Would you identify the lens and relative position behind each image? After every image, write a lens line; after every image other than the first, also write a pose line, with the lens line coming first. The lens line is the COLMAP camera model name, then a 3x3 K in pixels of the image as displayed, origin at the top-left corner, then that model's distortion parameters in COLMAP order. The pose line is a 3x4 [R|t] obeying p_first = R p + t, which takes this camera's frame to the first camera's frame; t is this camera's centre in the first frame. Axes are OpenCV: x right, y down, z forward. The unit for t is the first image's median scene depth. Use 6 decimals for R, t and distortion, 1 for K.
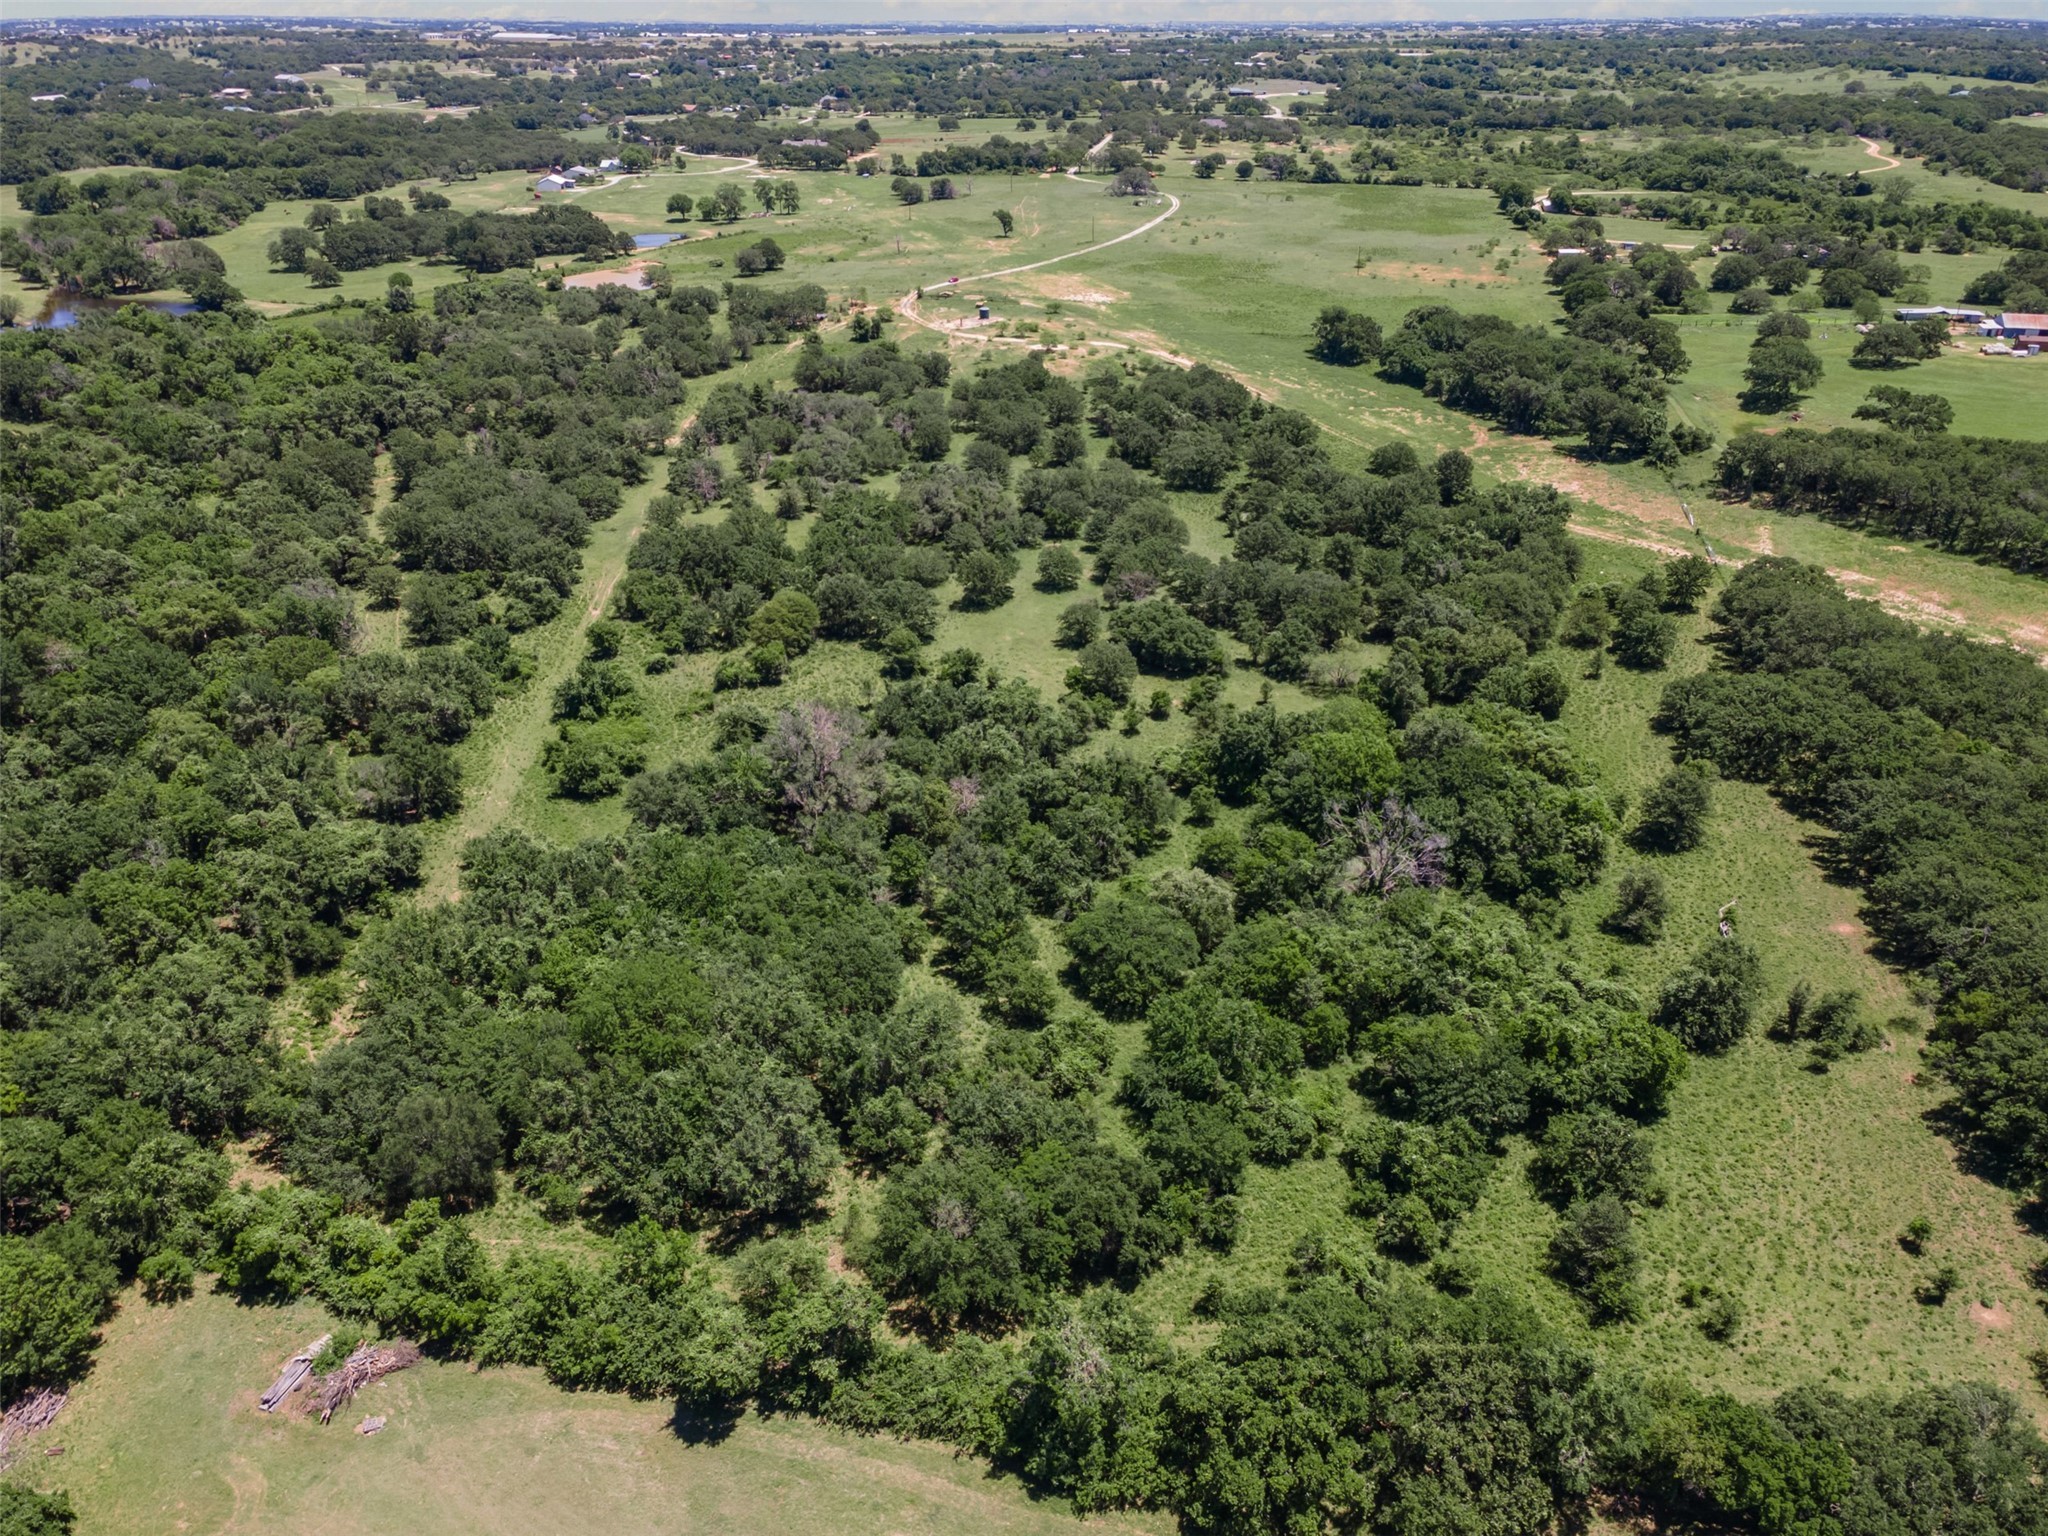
lens RADIAL K [[1495.8, 0, 1026.7], [0, 1495.8, 784.0], [0, 0, 1]] dist [0.006994, 0.060831]
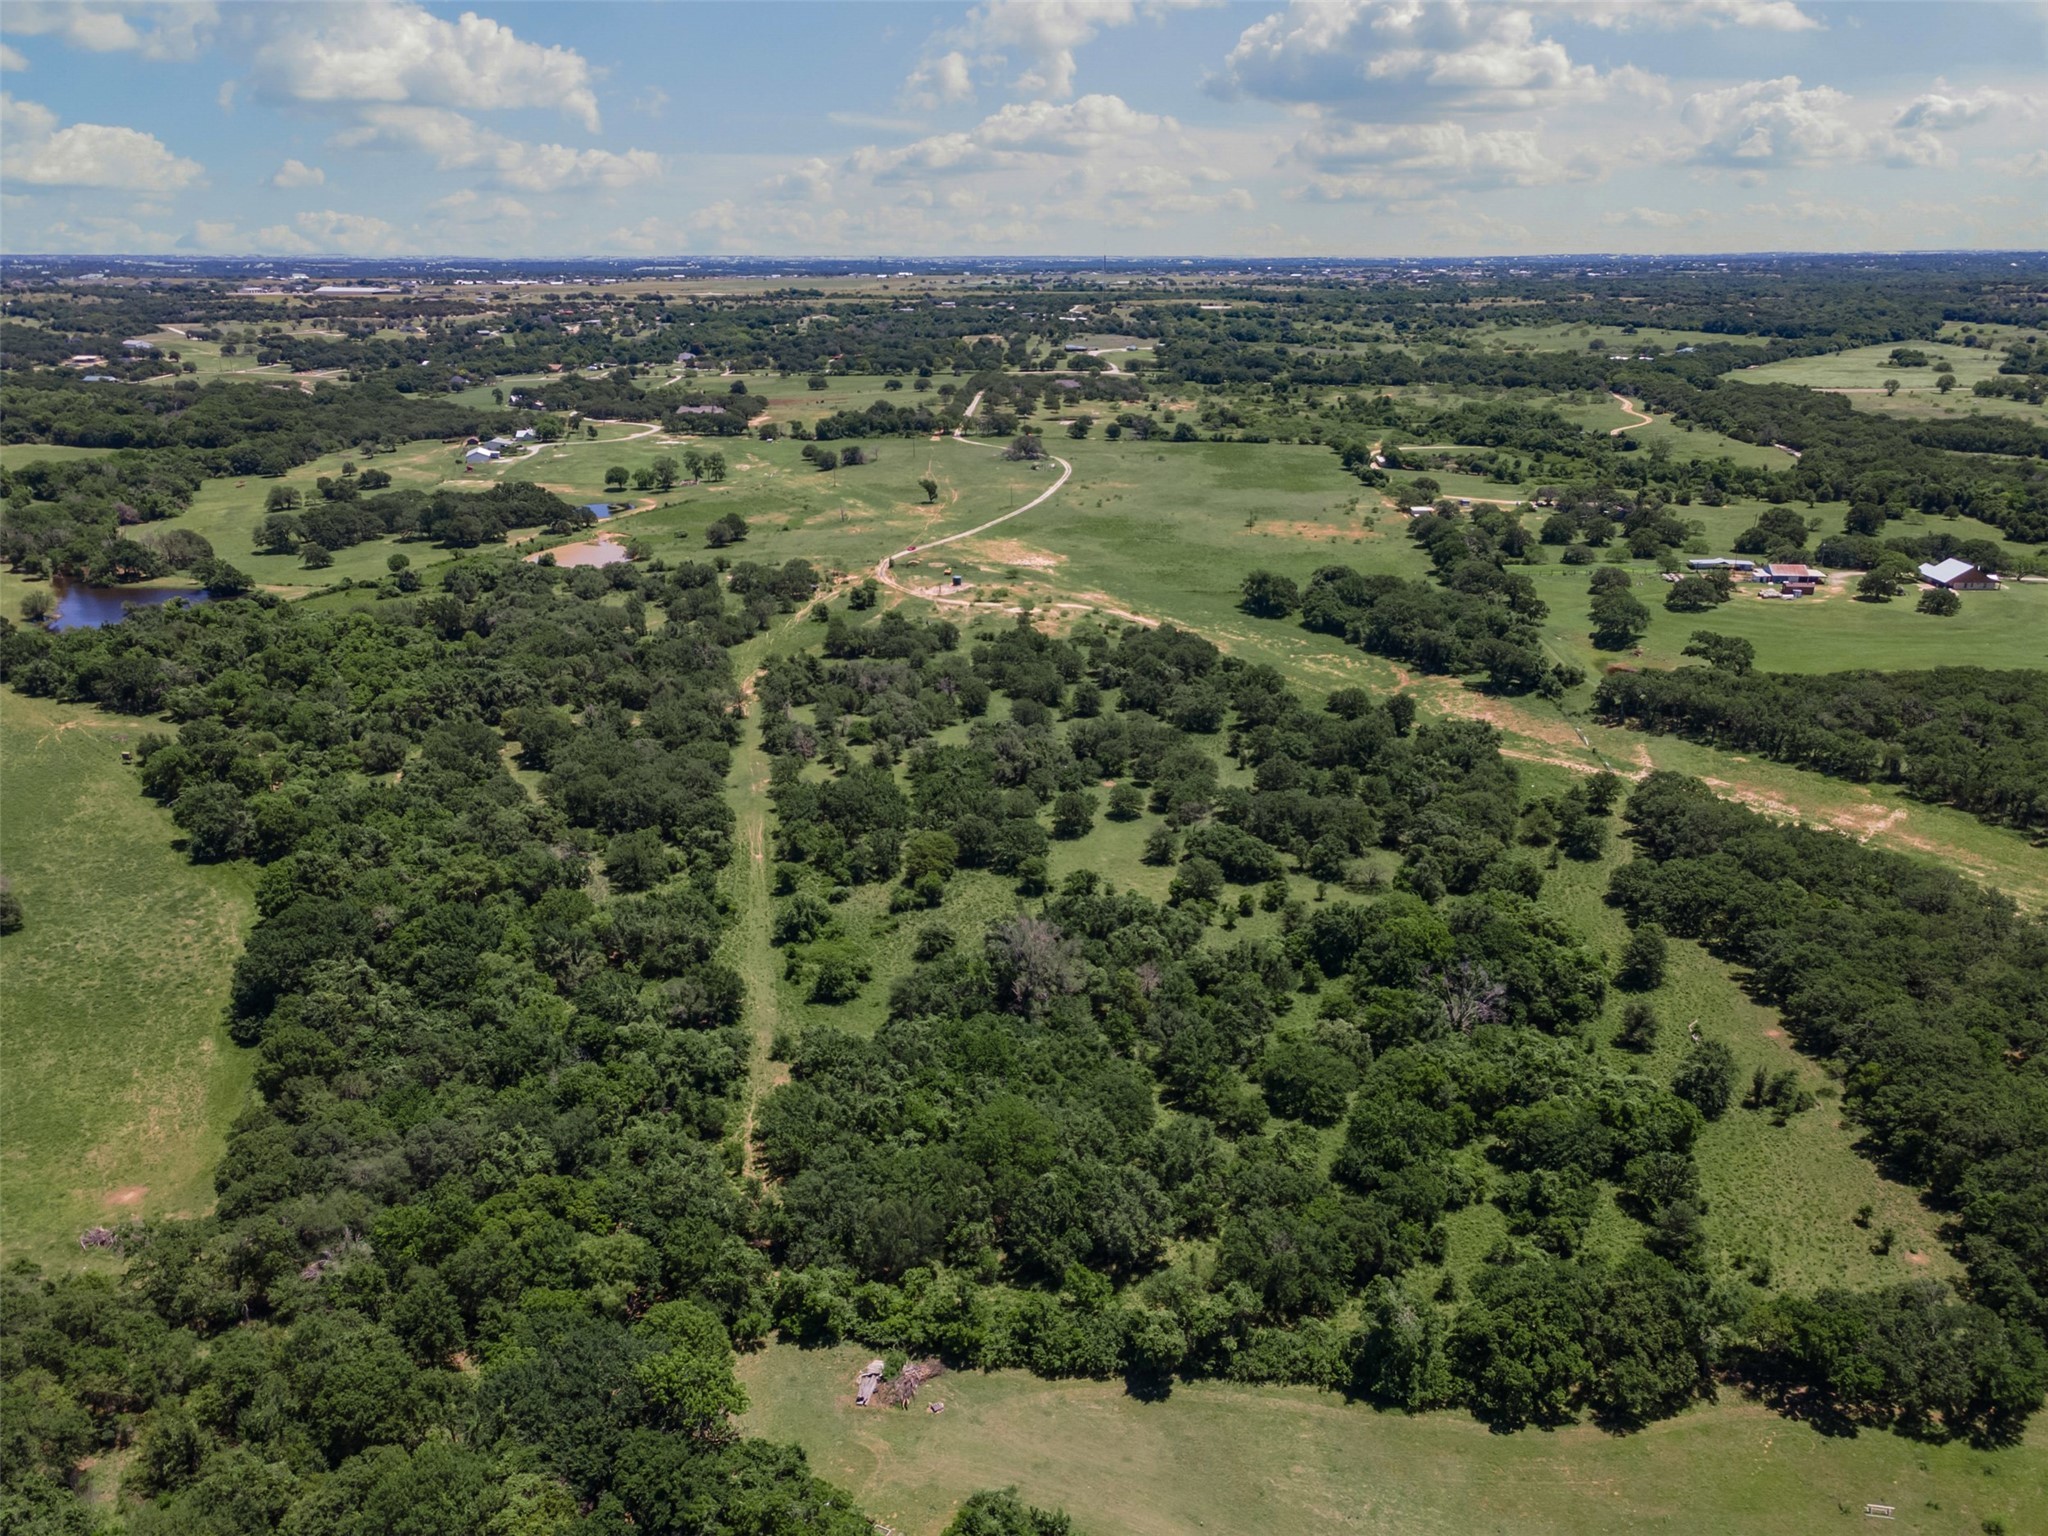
lens RADIAL K [[1547.1, 0, 1024.0], [0, 1547.1, 768.0], [0, 0, 1]] dist [0.005434, 0.071064]
pose [[0.991369, -0.044218, 0.123421, -0.244883], [0.061977, 0.987636, -0.143991, 0.010459], [-0.115528, 0.150397, 0.981852, -0.301261]]
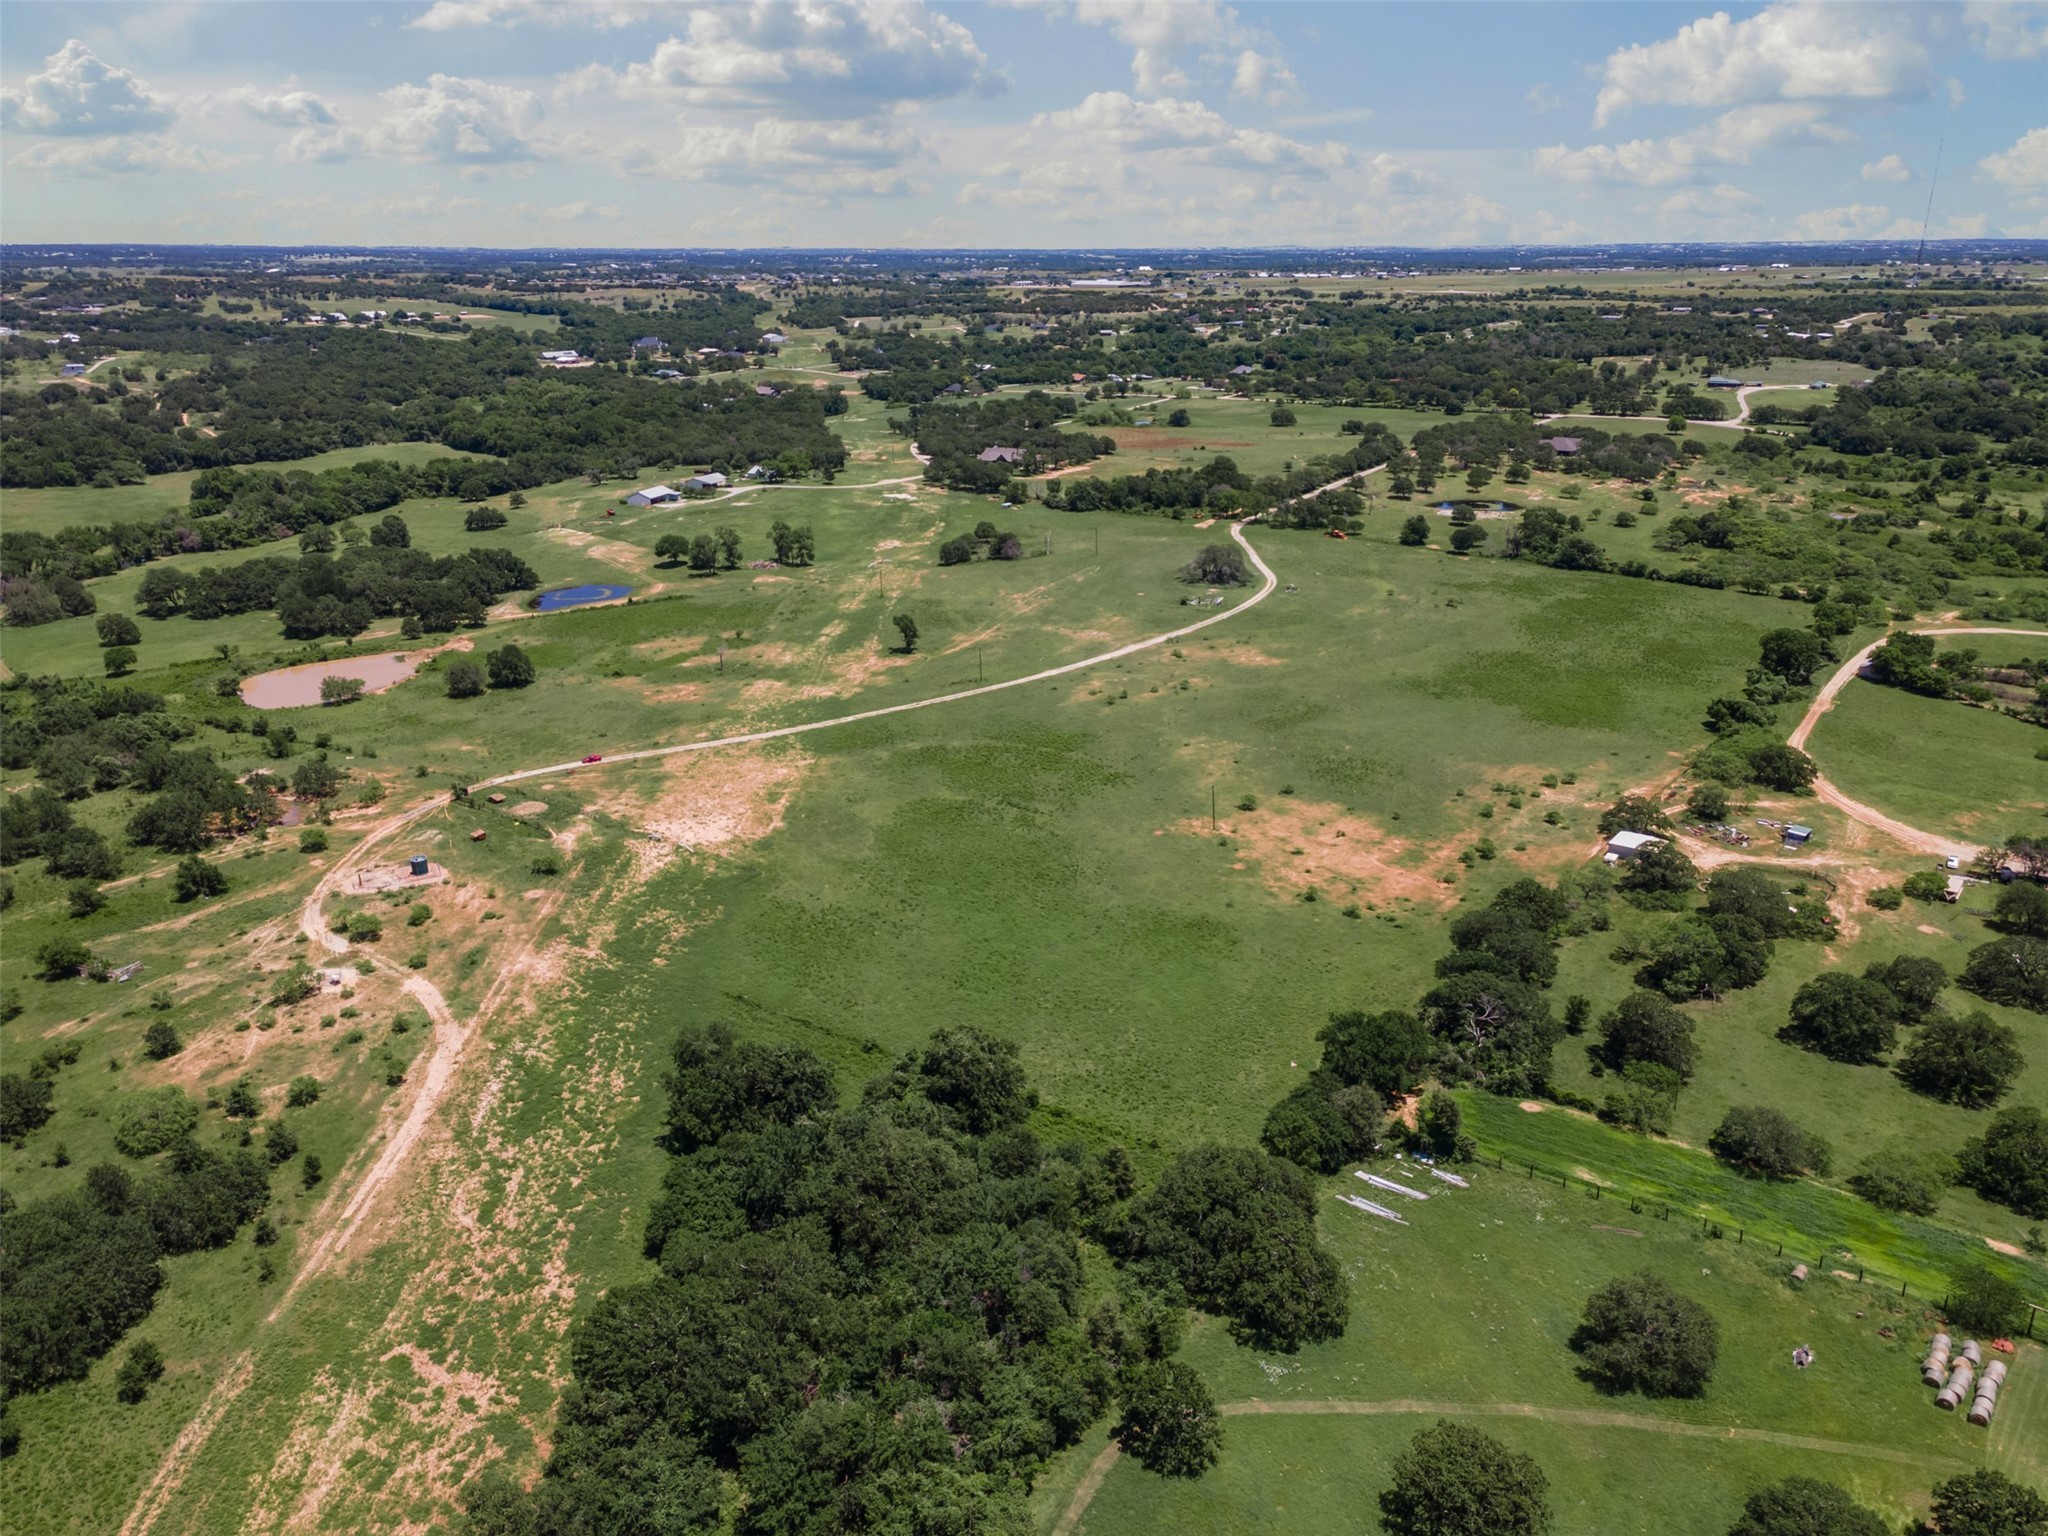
lens RADIAL K [[1495.8, 0, 1026.7], [0, 1495.8, 784.0], [0, 0, 1]] dist [0.006994, 0.060831]
pose [[0.902132, 0.146616, -0.405785, 0.849175], [-0.195371, 0.977361, -0.081209, -0.646124], [0.384692, 0.152540, 0.910354, 0.963376]]
